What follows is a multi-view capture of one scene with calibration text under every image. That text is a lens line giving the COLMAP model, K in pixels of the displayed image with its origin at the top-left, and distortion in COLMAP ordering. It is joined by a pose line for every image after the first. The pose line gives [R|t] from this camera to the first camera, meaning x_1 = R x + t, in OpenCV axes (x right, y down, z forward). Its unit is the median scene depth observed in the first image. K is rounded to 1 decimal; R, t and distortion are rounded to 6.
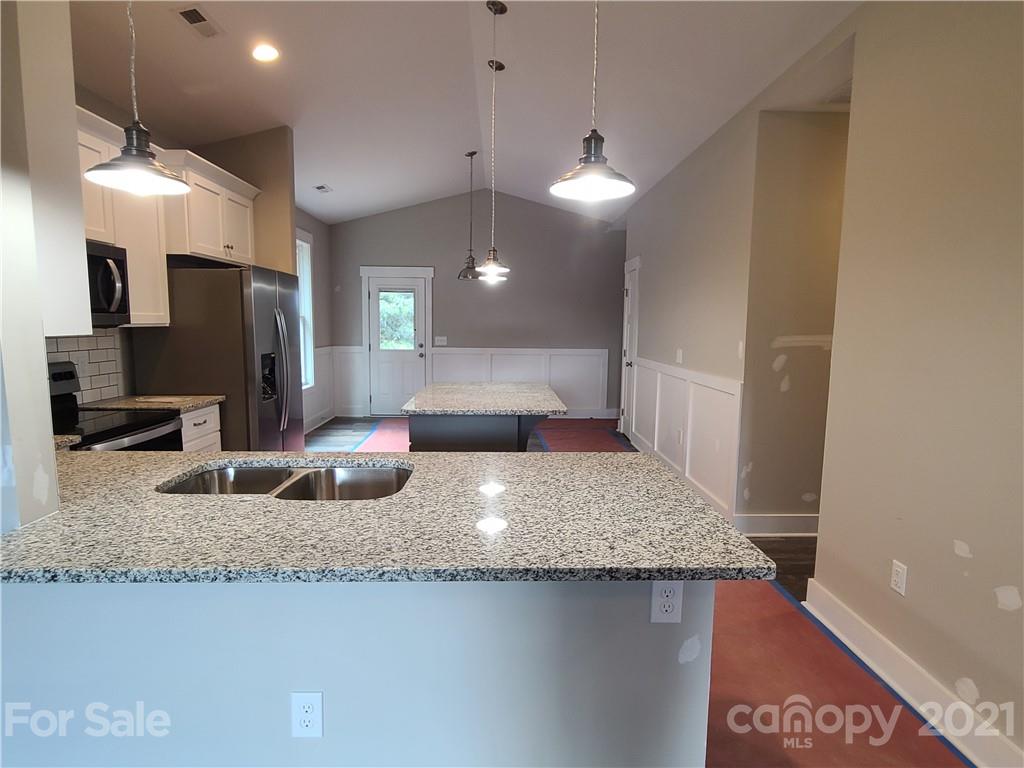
lens RADIAL K [[547.9, 0, 515.9], [0, 547.9, 382.3], [0, 0, 1]] dist [0.001522, -0.000039]
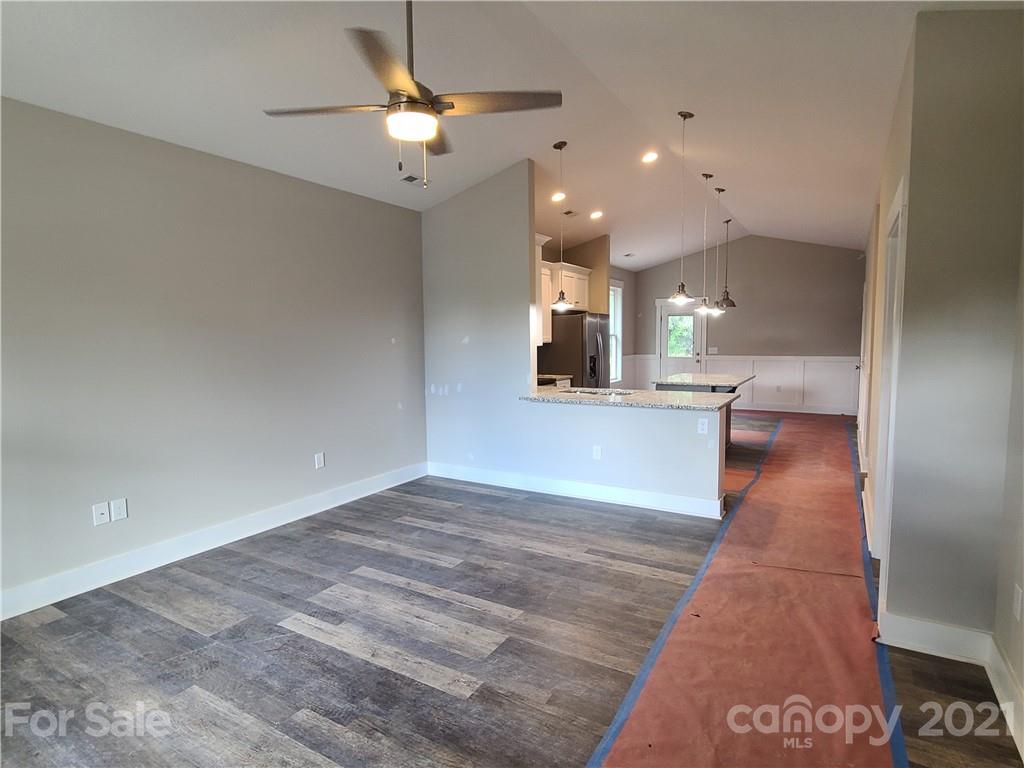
lens RADIAL K [[547.9, 0, 514.6], [0, 547.9, 384.6], [0, 0, 1]] dist [0.001522, -0.000039]
pose [[0.840313, 0.027231, -0.541416, 0.314461], [-0.037898, 0.999245, -0.008562, 0.064055], [0.540774, 0.027713, 0.840711, -0.665329]]
